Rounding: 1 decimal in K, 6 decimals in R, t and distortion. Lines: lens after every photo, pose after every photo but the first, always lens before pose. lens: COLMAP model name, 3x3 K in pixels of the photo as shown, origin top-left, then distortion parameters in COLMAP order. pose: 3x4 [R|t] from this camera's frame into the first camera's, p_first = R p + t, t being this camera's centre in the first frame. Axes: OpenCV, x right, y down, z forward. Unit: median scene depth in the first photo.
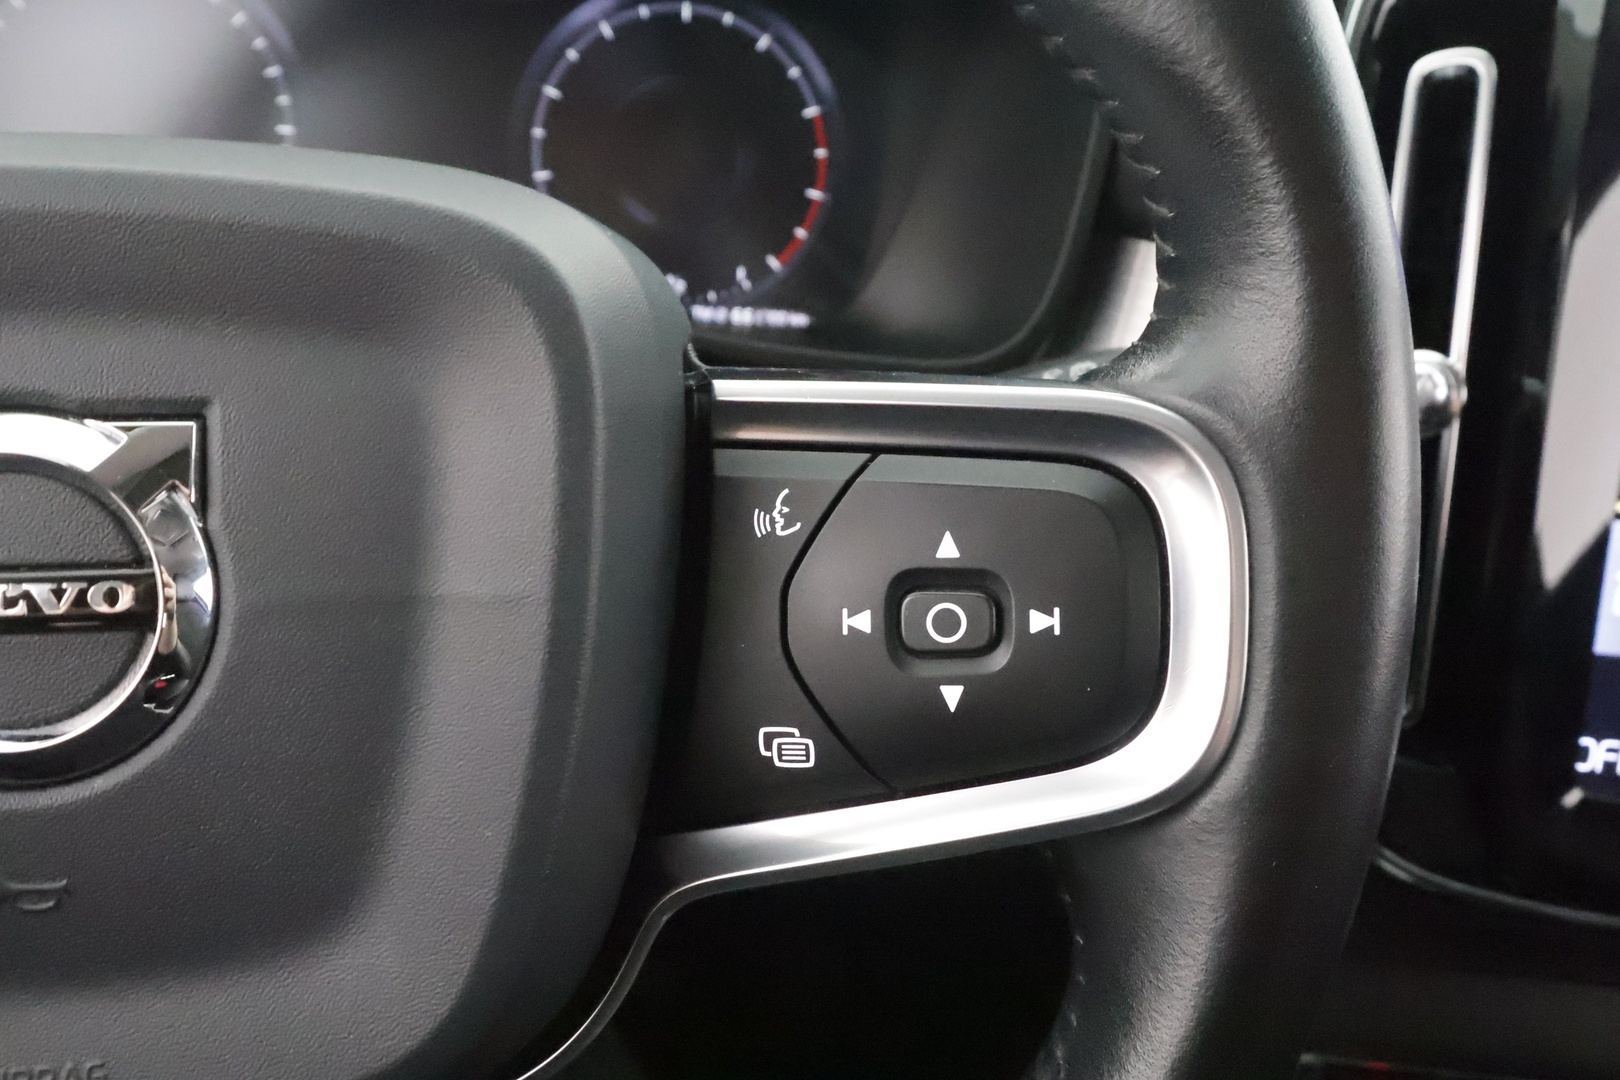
lens RADIAL K [[1324.7, 0, 810.0], [0, 1324.7, 540.0], [0, 0, 1]] dist [0.006640, -0.008675]
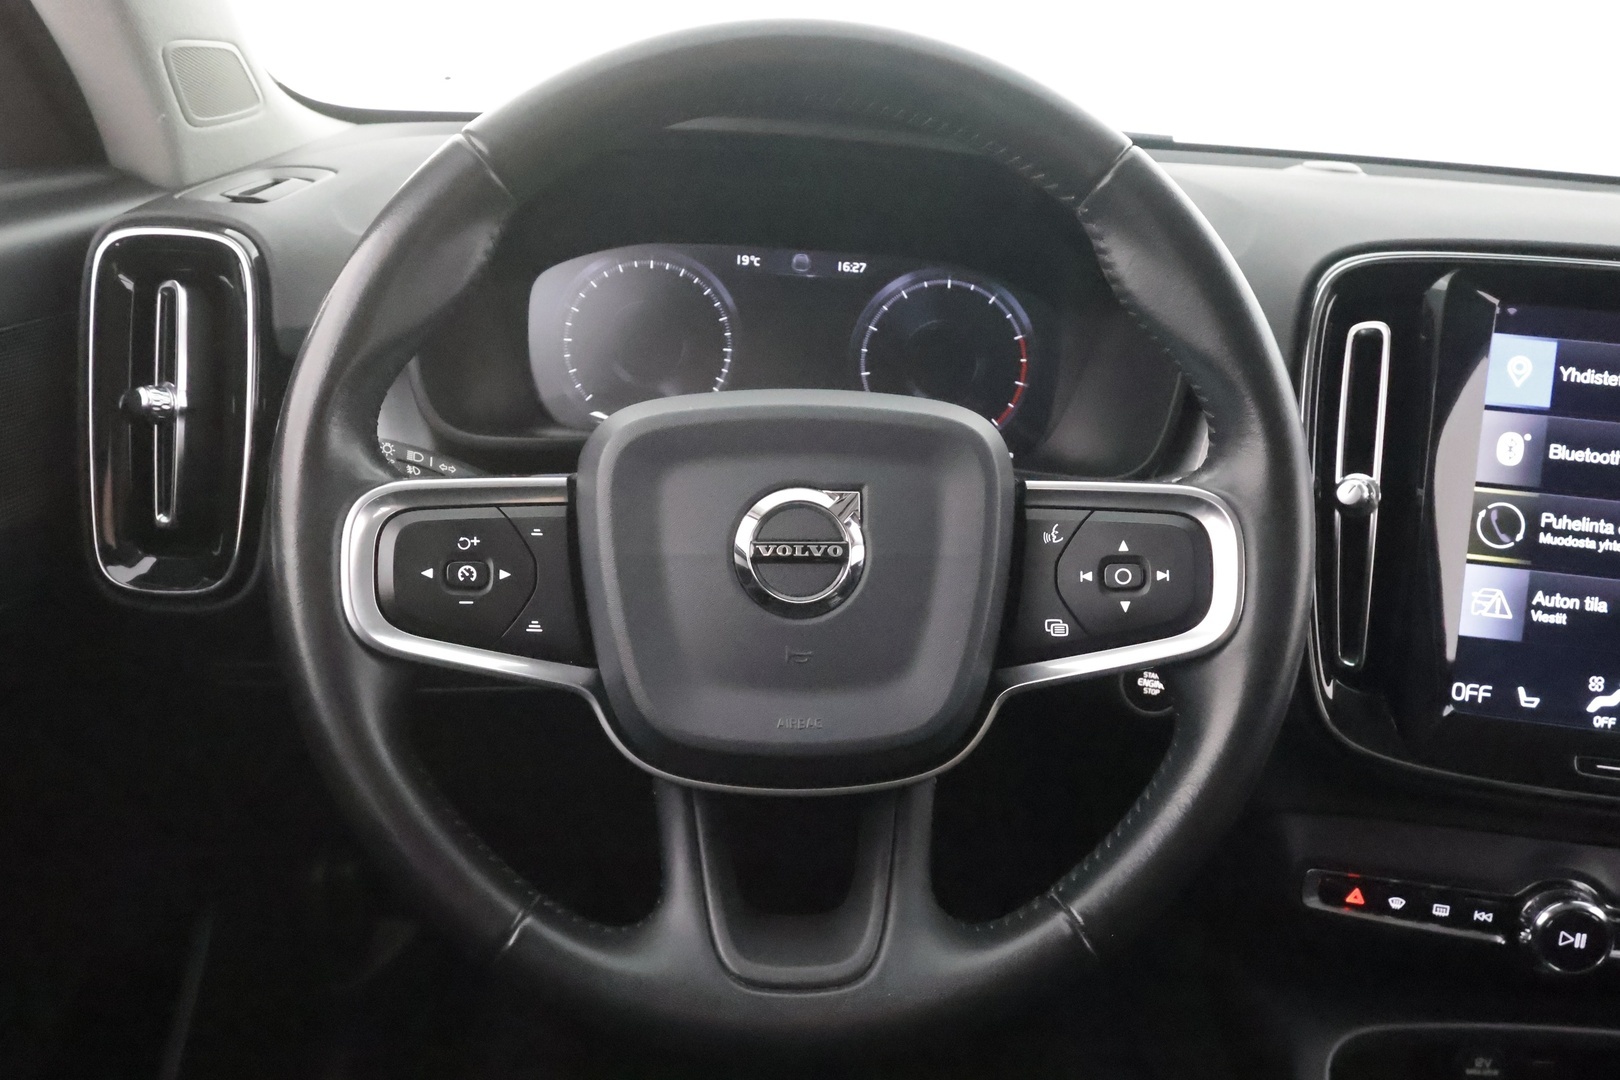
lens RADIAL K [[1233.0, 0, 810.0], [0, 1233.0, 540.0], [0, 0, 1]] dist [0.007757, 0.003223]
pose [[0.996026, 0.012282, -0.088208, -0.276333], [-0.020346, 0.995632, -0.091117, 0.213053], [0.086704, 0.092549, 0.991926, -1.348606]]
